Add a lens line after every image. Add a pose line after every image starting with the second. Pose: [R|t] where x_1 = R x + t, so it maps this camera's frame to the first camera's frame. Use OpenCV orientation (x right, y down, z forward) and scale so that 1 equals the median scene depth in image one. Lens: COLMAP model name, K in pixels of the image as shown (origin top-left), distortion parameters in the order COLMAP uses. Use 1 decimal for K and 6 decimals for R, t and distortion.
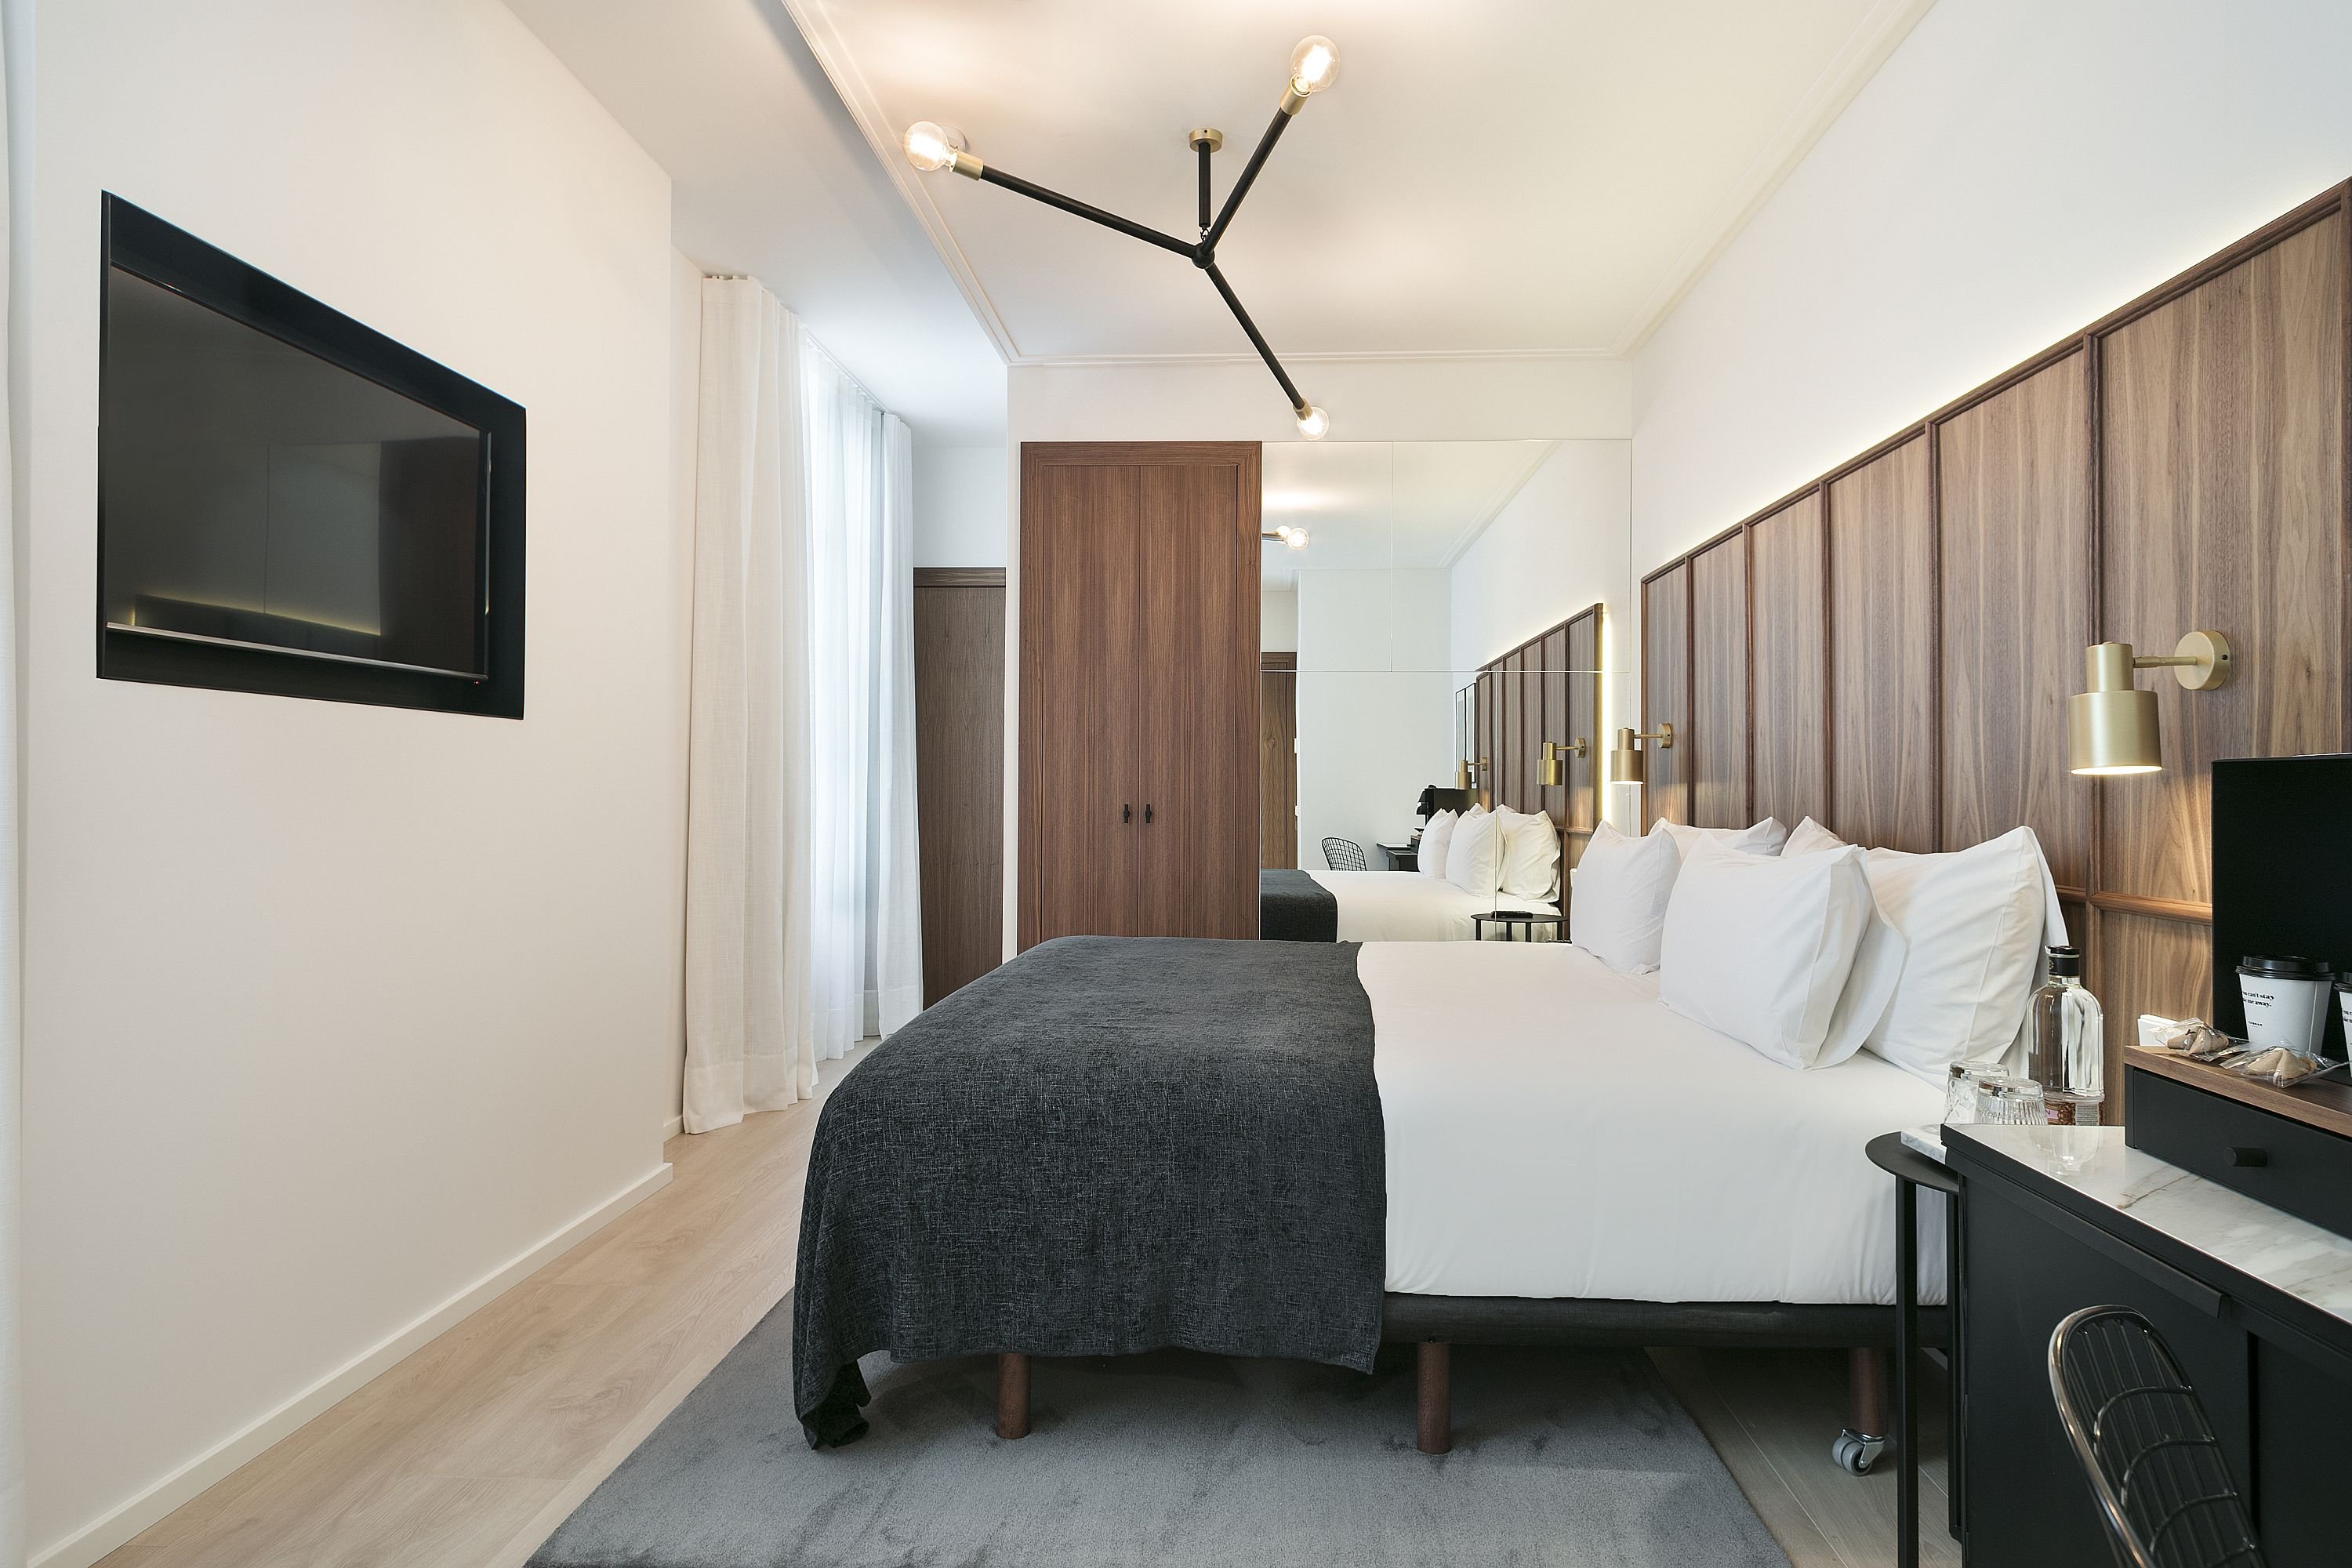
lens RADIAL K [[1320.1, 0, 1176.0], [0, 1320.1, 784.0], [0, 0, 1]] dist [0.016810, -0.026647]
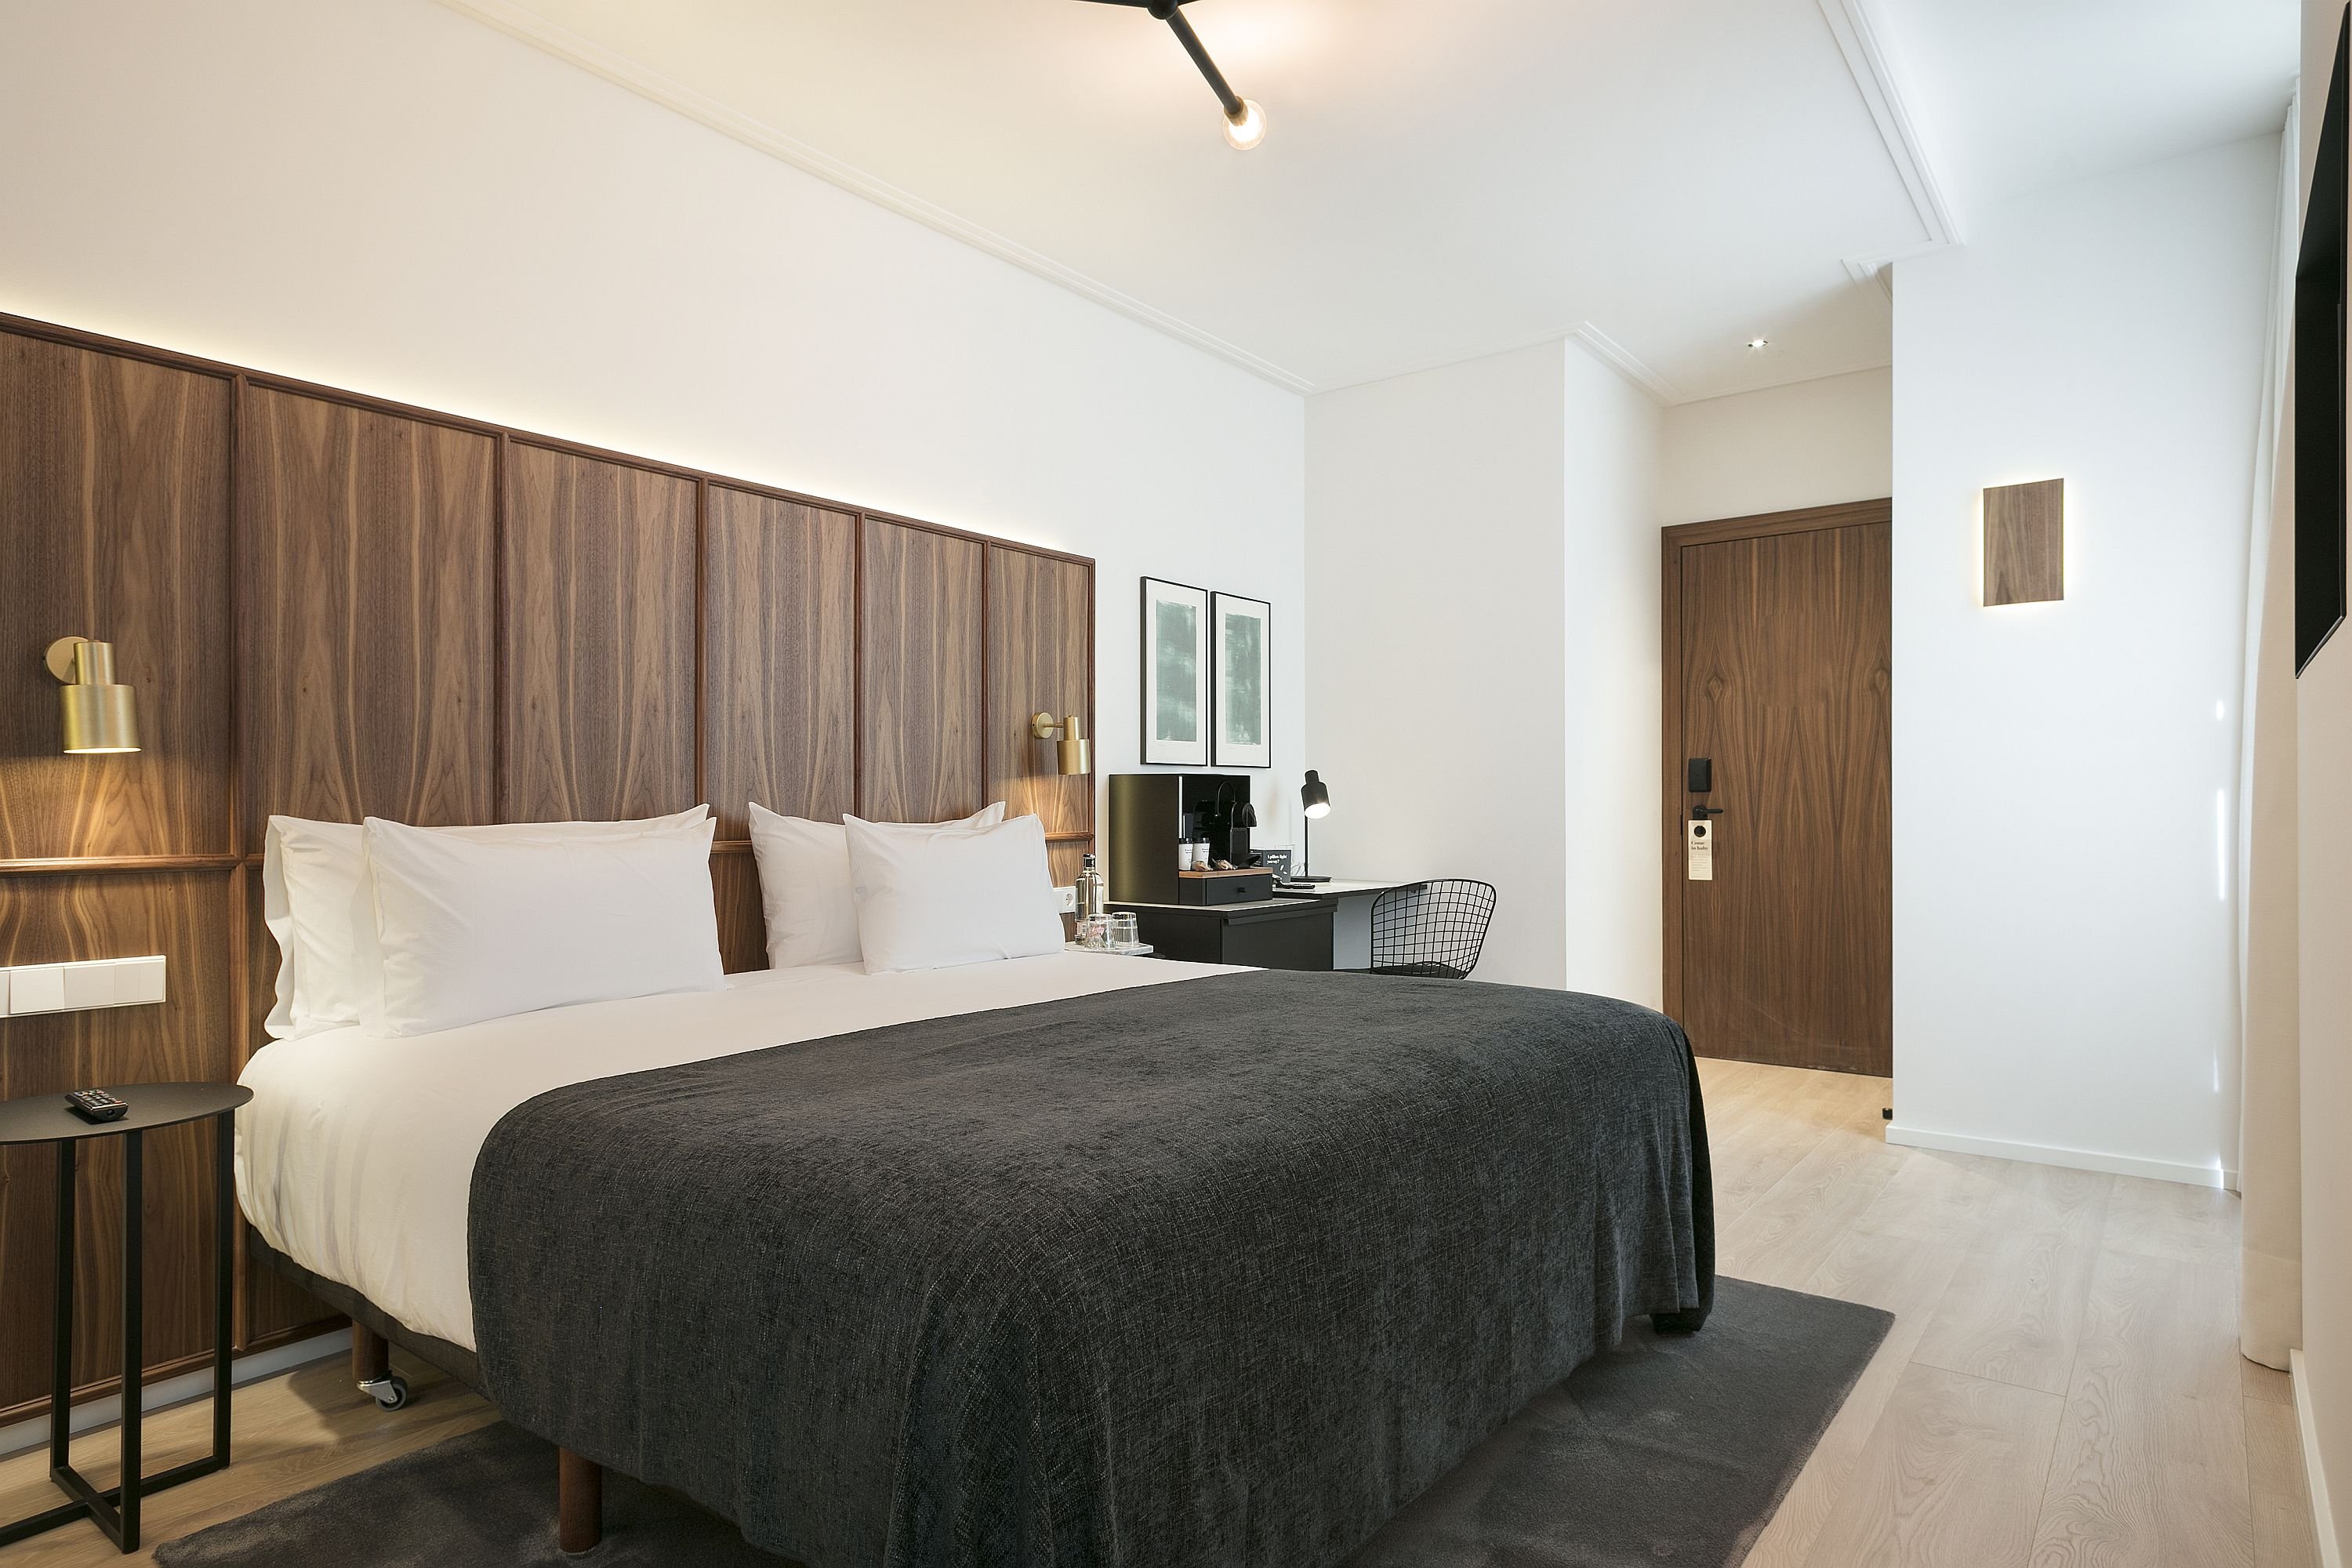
lens RADIAL K [[1364.1, 0, 1176.0], [0, 1364.1, 784.0], [0, 0, 1]] dist [0.000899, 0.000157]
pose [[-0.847377, 0.002853, 0.530984, -0.526190], [-0.006183, 0.999865, -0.015239, 0.032326], [-0.530956, -0.016197, -0.847245, 2.315871]]
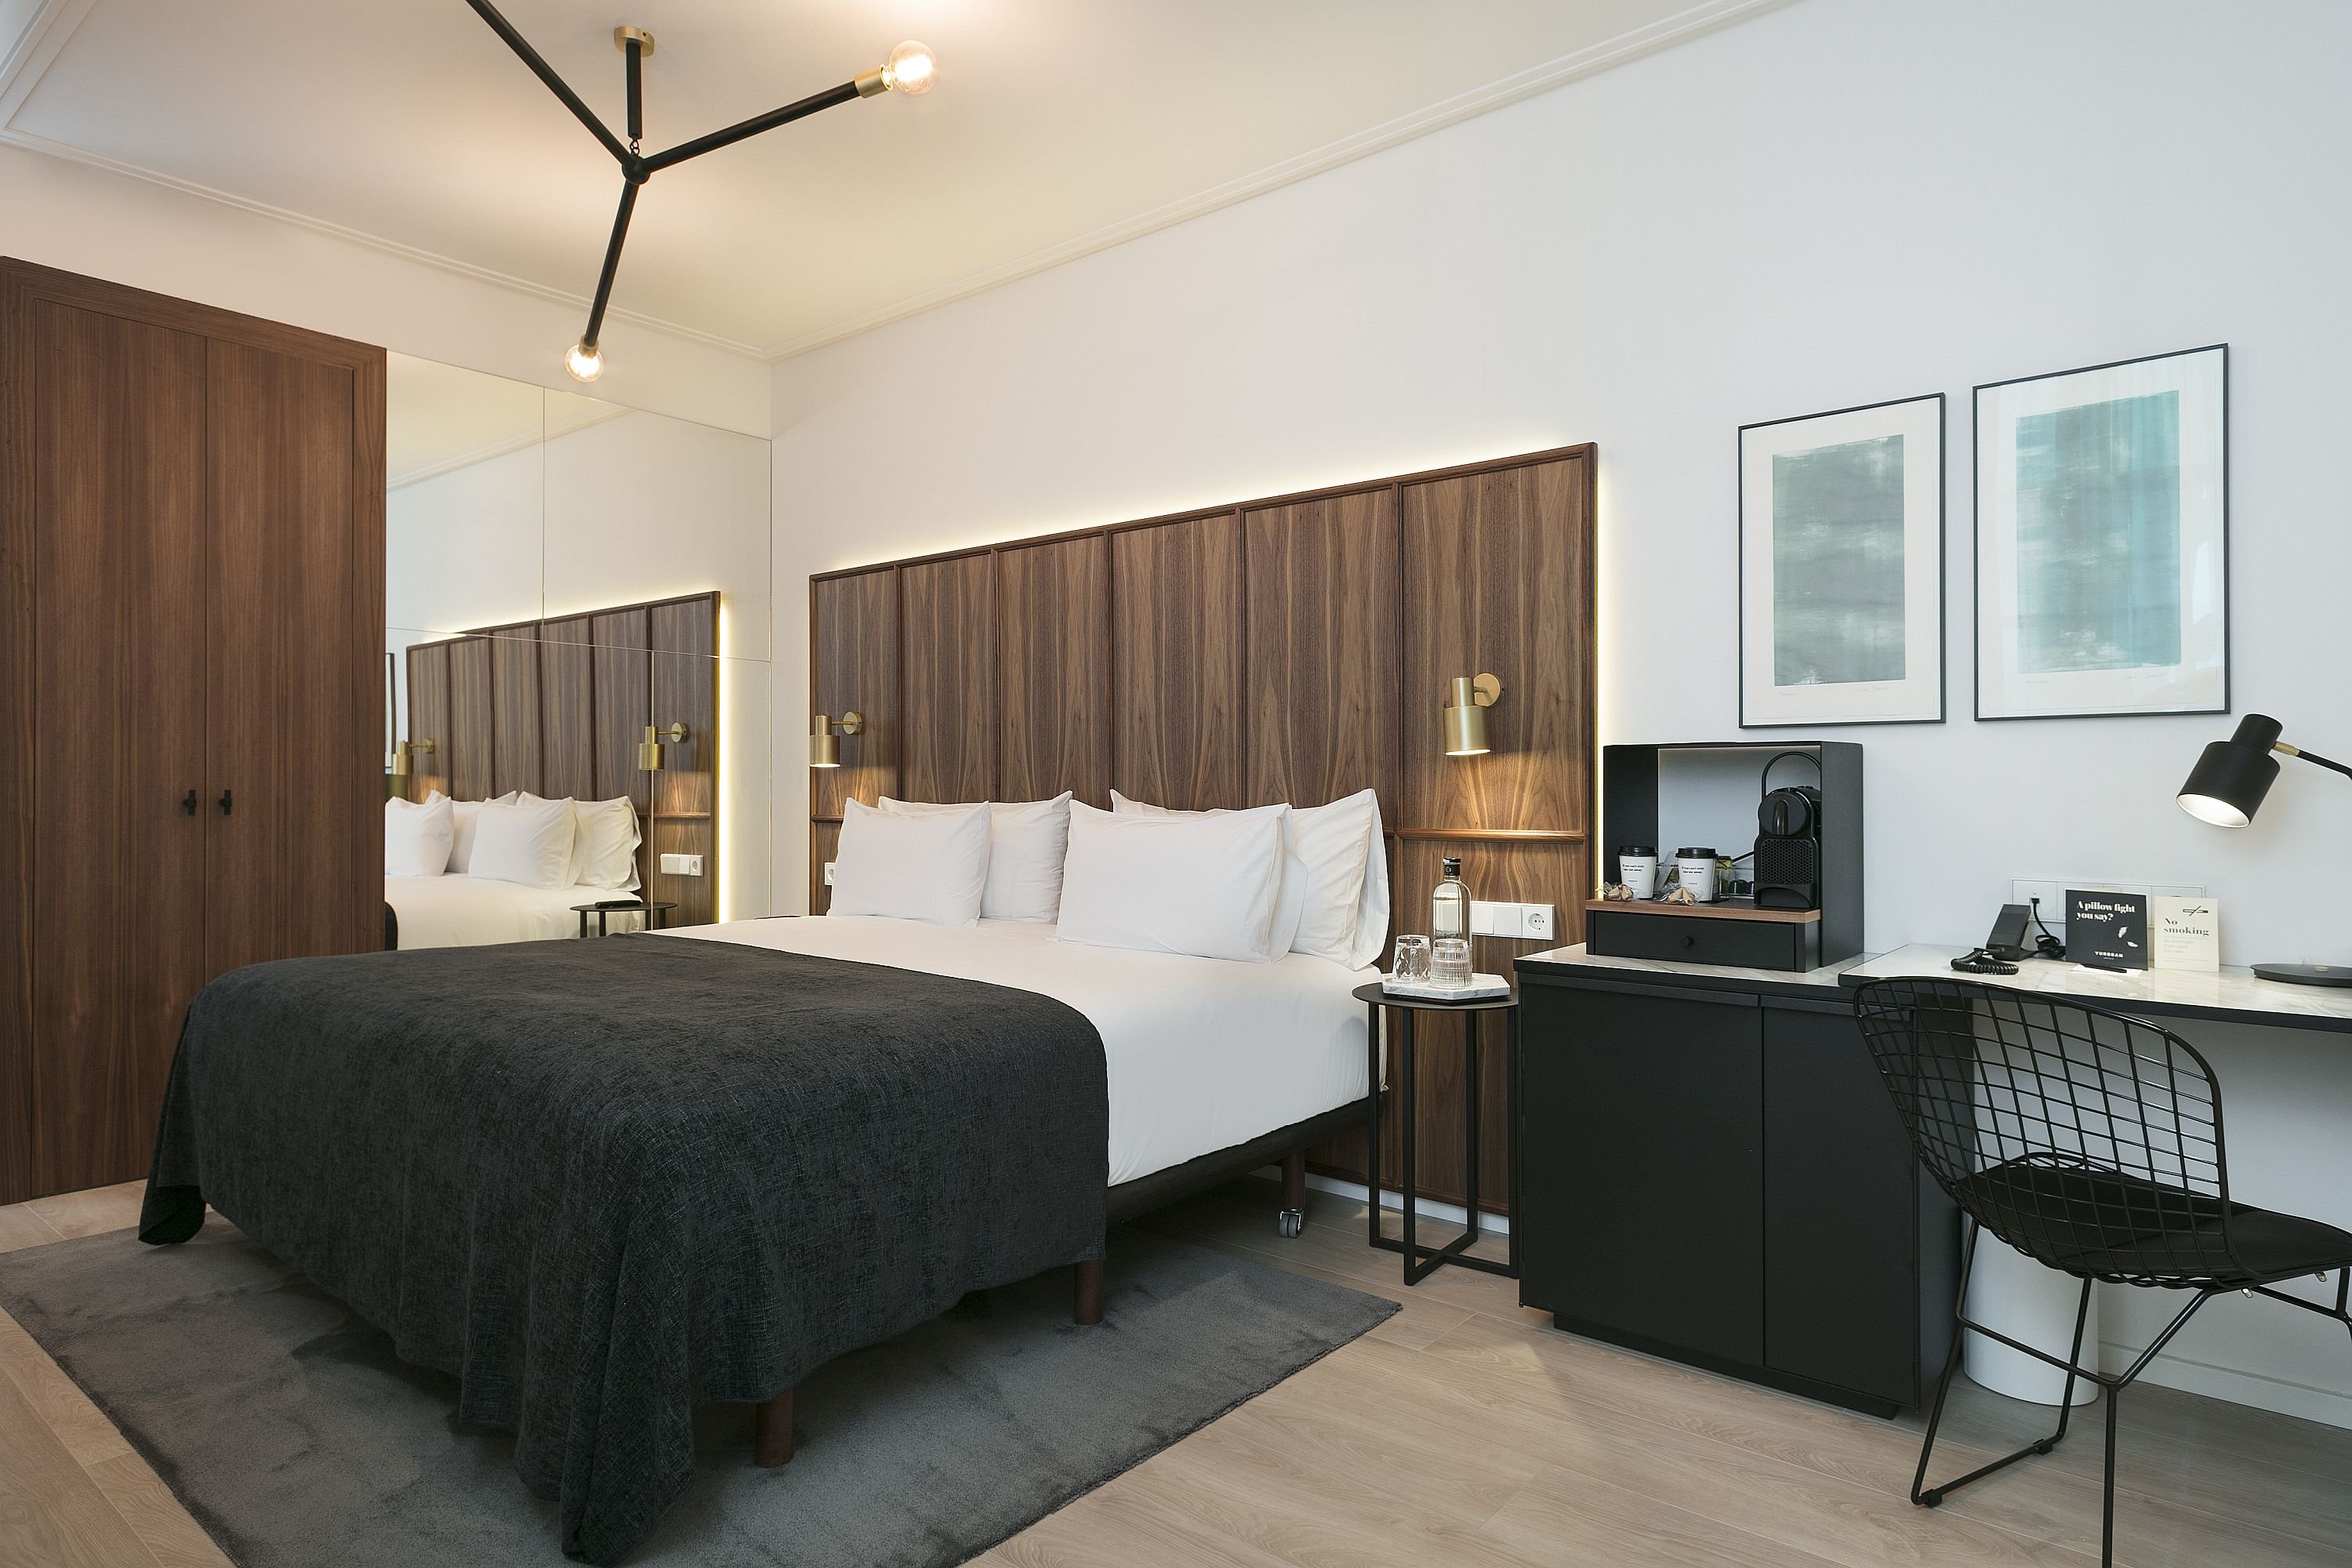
lens RADIAL K [[1364.1, 0, 1176.0], [0, 1364.1, 784.0], [0, 0, 1]] dist [0.000899, 0.000157]
pose [[0.576678, -0.000632, 0.816971, -0.759839], [-0.000735, 0.999999, 0.001293, 0.023142], [-0.816971, -0.001346, 0.576677, 0.240908]]
